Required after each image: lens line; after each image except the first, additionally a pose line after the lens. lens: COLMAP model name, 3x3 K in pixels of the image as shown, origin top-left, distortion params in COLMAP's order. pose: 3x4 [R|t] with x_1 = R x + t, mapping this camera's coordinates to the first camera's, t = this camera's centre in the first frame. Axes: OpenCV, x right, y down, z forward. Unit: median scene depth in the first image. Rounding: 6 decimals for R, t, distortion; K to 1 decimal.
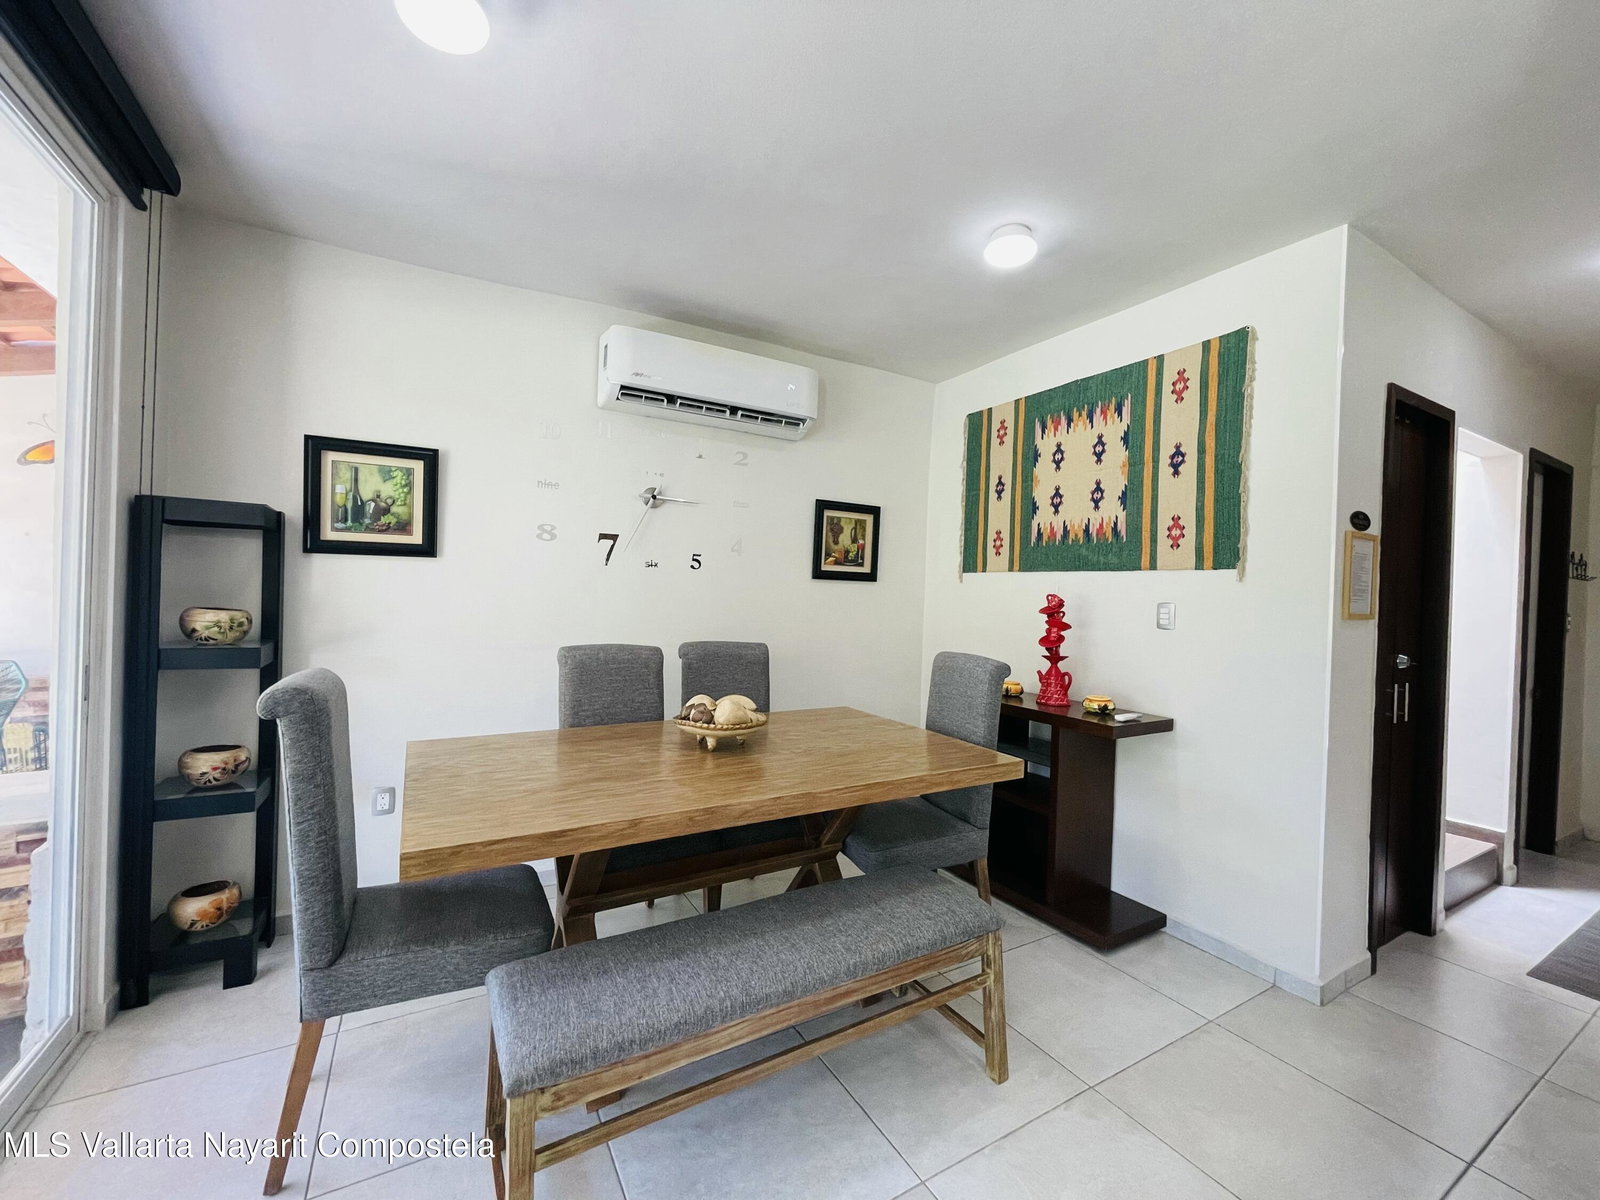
lens RADIAL K [[643.4, 0, 806.6], [0, 643.4, 596.8], [0, 0, 1]] dist [-0.005386, 0.001742]
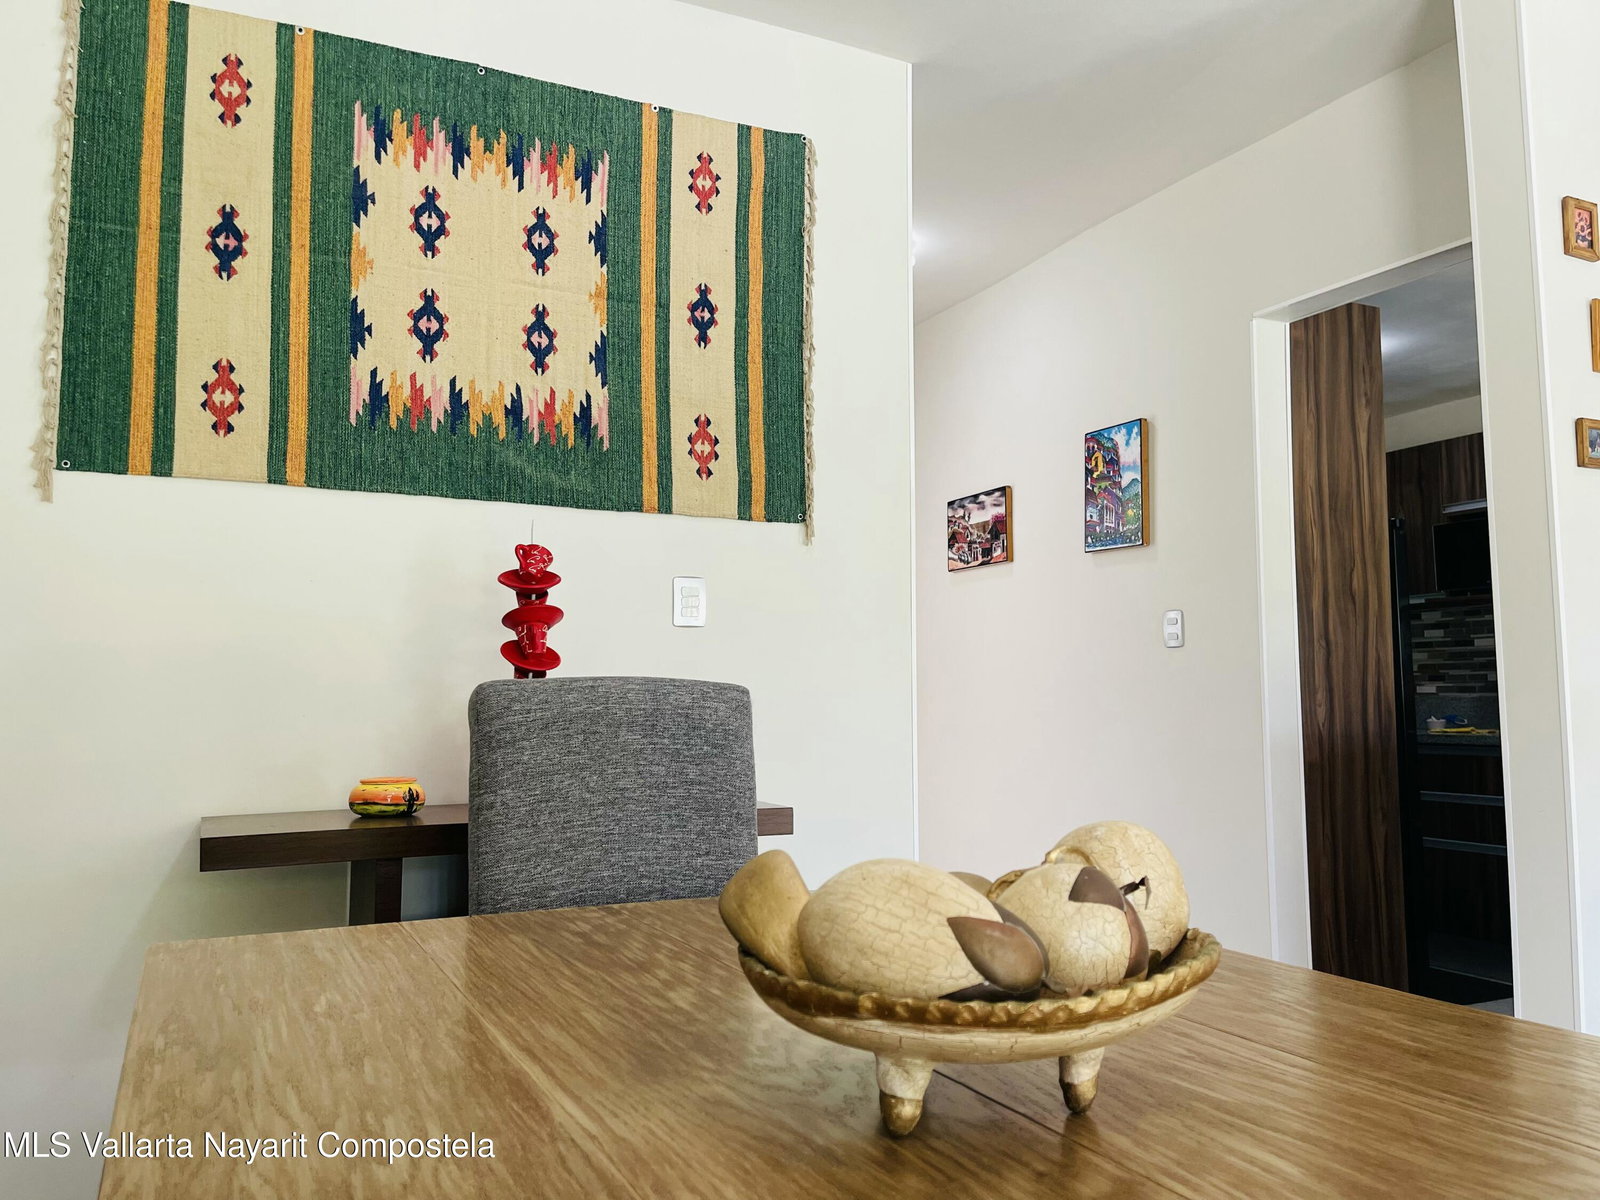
lens RADIAL K [[1211.2, 0, 805.4], [0, 1211.2, 598.3], [0, 0, 1]] dist [0.012304, 0.004576]
pose [[0.088307, 0.051684, 0.994752, -0.376869], [0.005961, 0.998608, -0.052413, 0.071377], [-0.996075, 0.010558, 0.087876, 0.739710]]
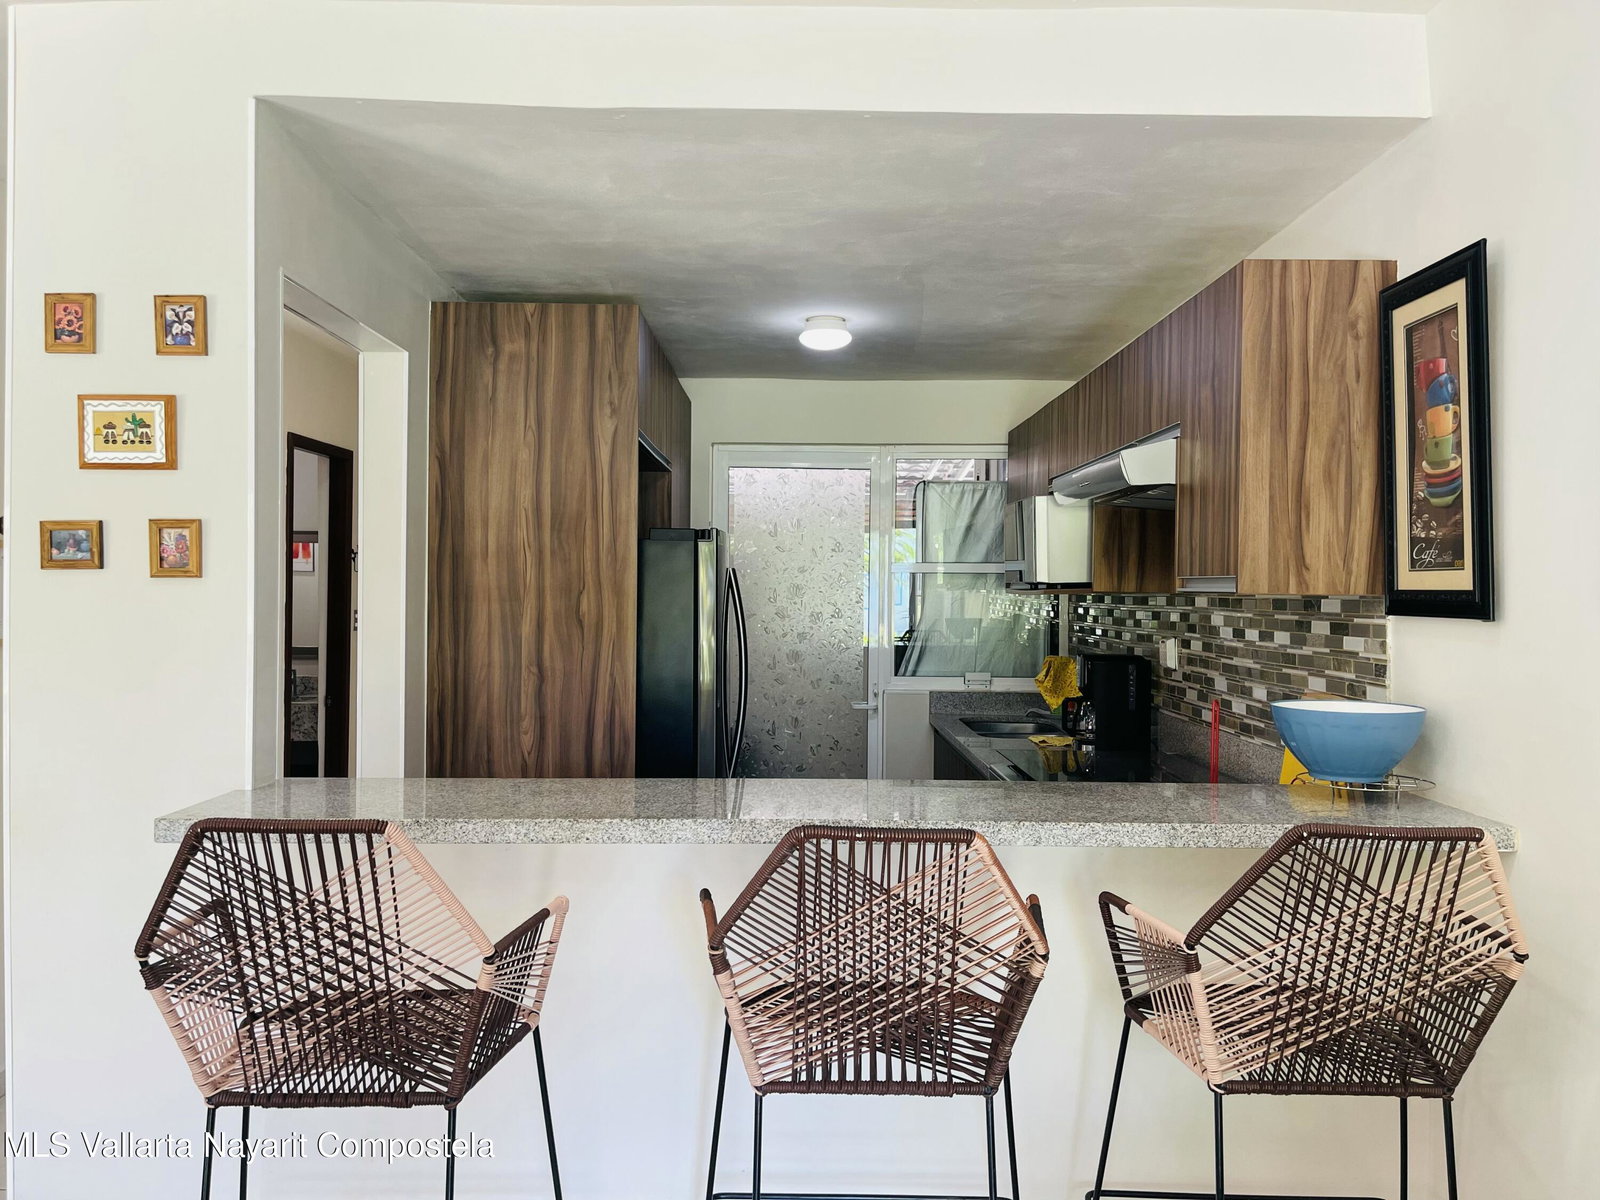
lens RADIAL K [[1199.7, 0, 807.0], [0, 1199.7, 584.6], [0, 0, 1]] dist [0.065372, -0.098642]
pose [[0.491235, -0.022369, 0.870740, 0.000981], [0.006997, 0.999739, 0.021736, -0.054393], [-0.870999, -0.004585, 0.491263, -0.511315]]
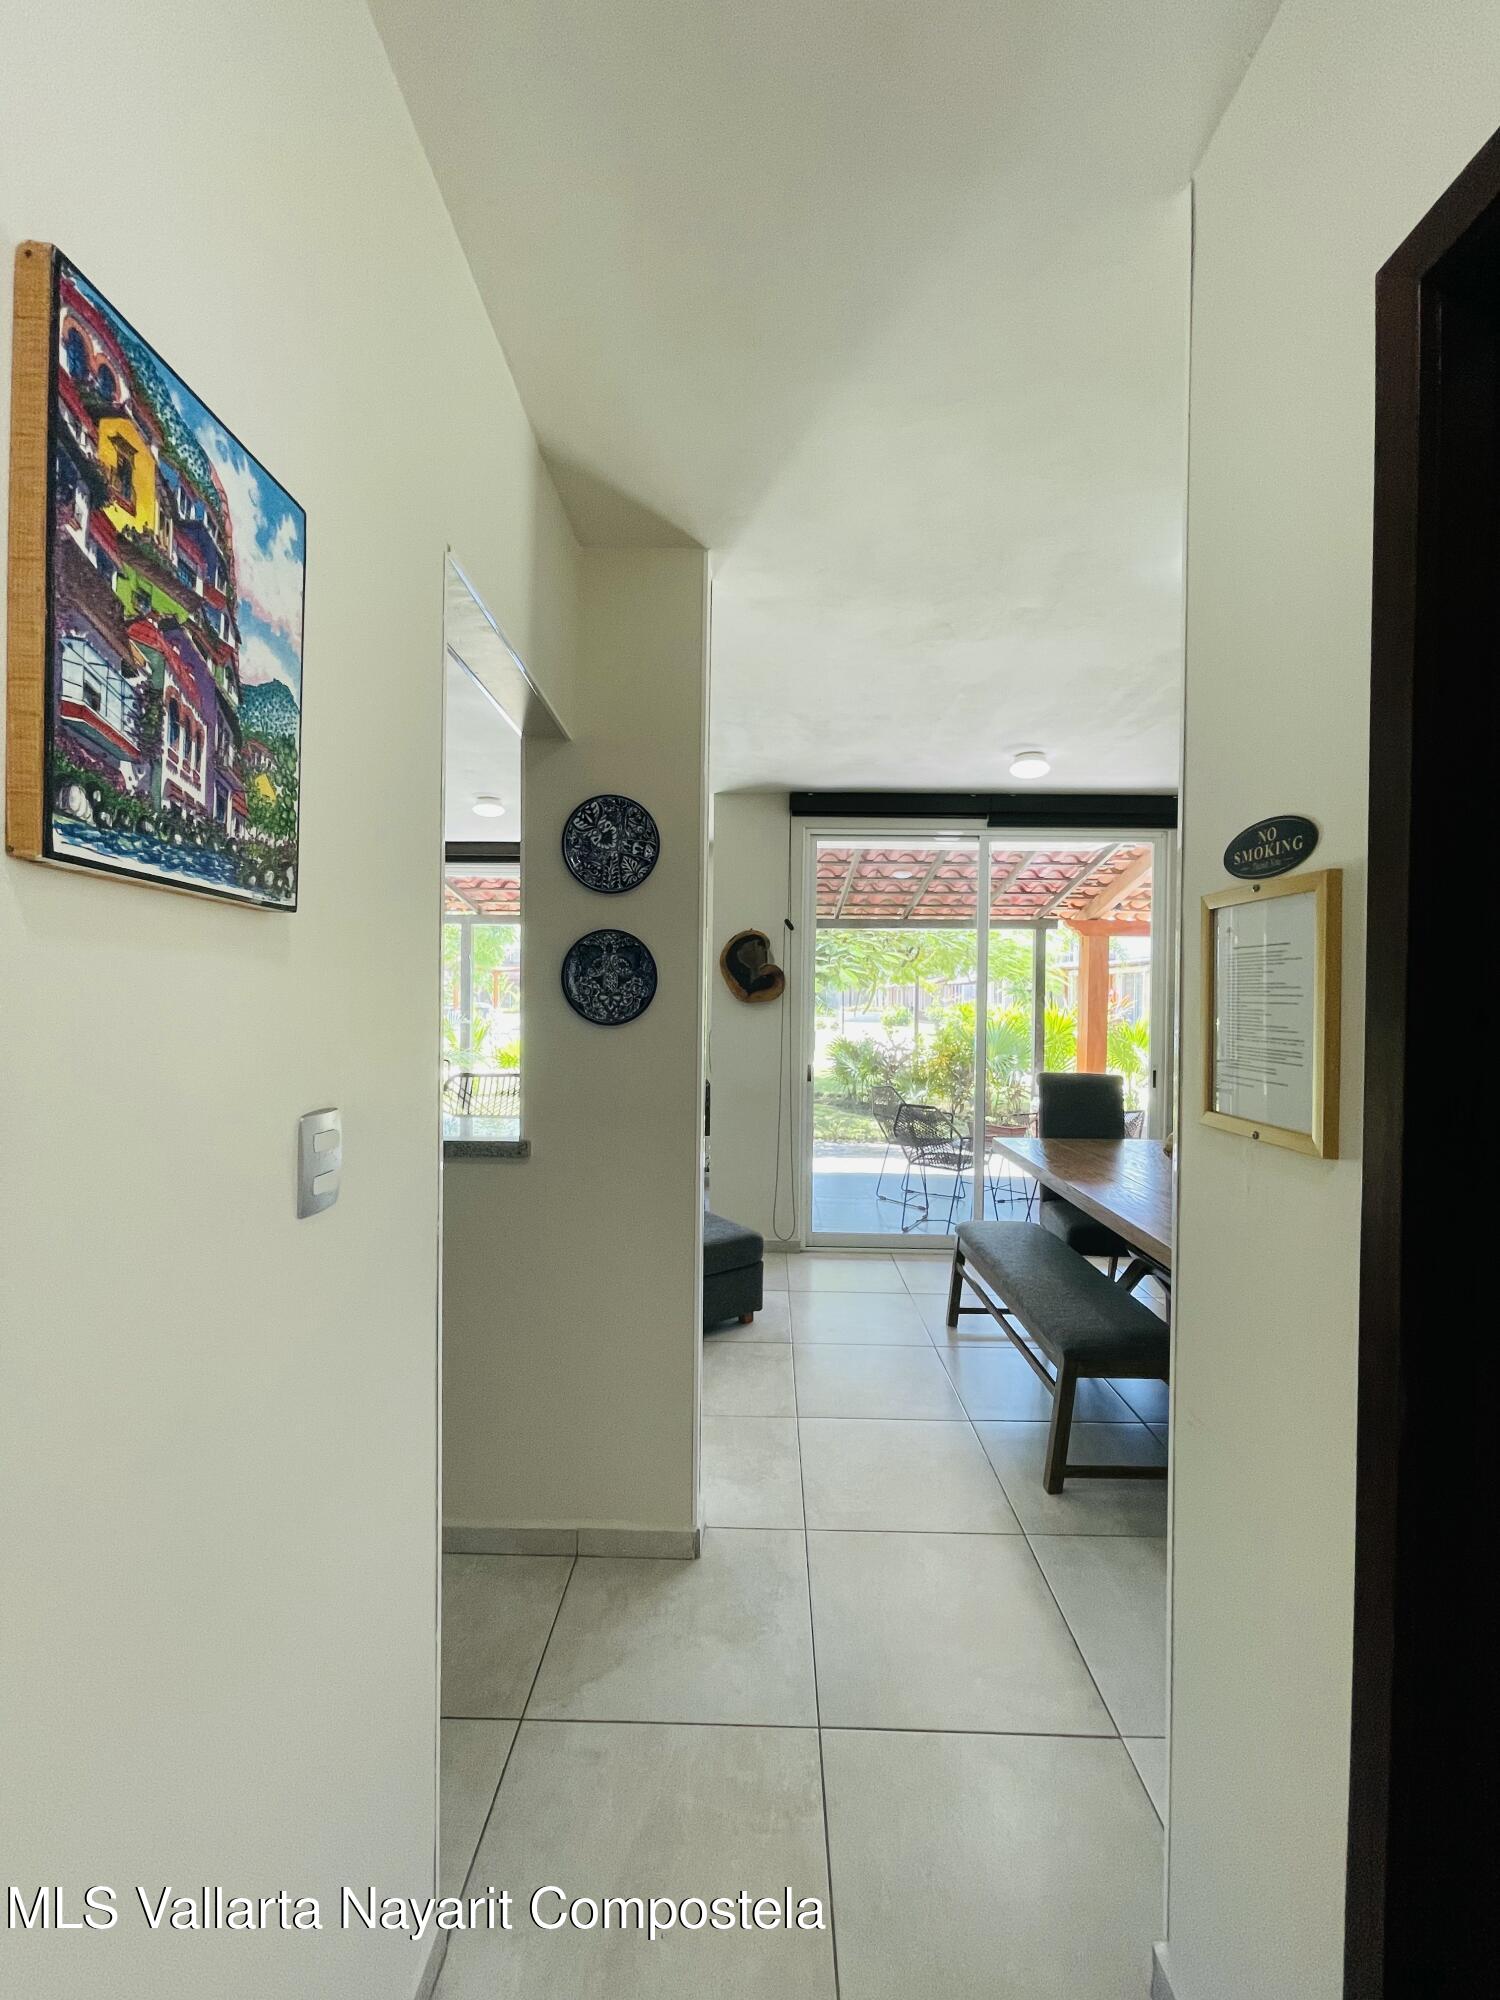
lens RADIAL K [[804.2, 0, 745.8], [0, 804.2, 1002.2], [0, 0, 1]] dist [-0.005386, 0.001742]
pose [[-0.526899, -0.030073, -0.849396, 1.053814], [-0.028271, 0.999441, -0.017848, -0.017787], [0.849457, 0.014609, -0.527455, 0.767097]]
